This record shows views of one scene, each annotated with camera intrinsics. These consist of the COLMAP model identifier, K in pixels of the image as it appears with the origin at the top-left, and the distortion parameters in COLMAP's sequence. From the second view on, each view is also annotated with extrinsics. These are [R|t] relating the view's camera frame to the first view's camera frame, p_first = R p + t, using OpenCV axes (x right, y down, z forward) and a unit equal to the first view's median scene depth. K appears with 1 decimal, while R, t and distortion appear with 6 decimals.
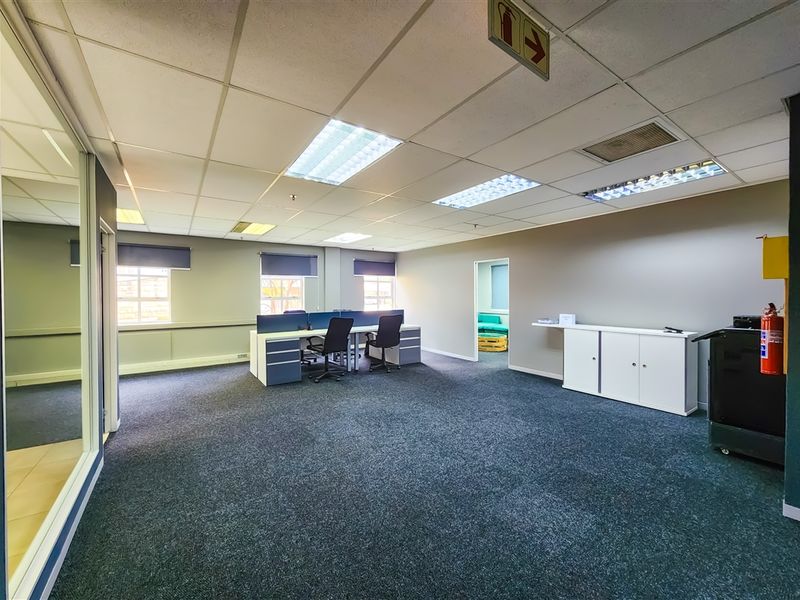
lens RADIAL K [[329.7, 0, 400.0], [0, 329.7, 300.0], [0, 0, 1]] dist [0.000093, -0.000153]
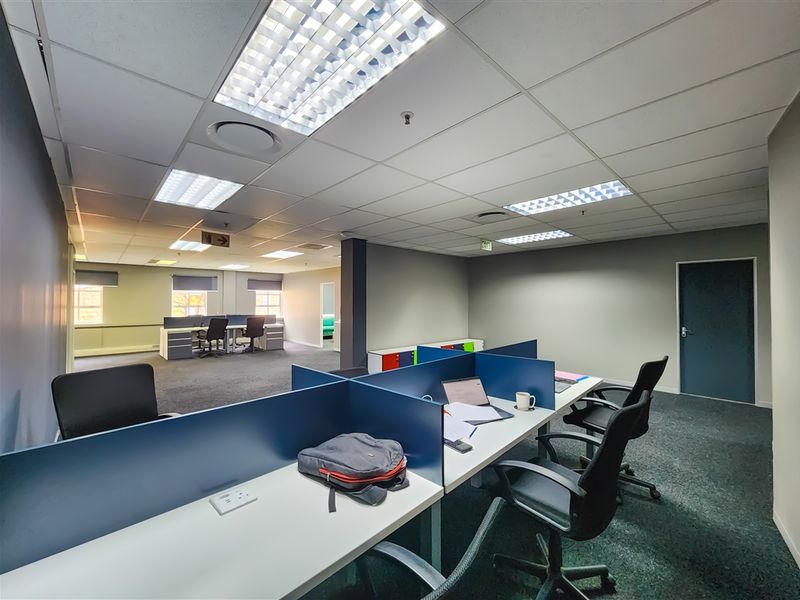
lens RADIAL K [[324.1, 0, 403.1], [0, 324.1, 298.6], [0, 0, 1]] dist [-0.017786, -0.000250]
pose [[0.986632, 0.006903, 0.162821, 0.385391], [-0.002319, 0.999596, -0.028326, -0.001735], [-0.162950, 0.027570, 0.986249, -0.608076]]
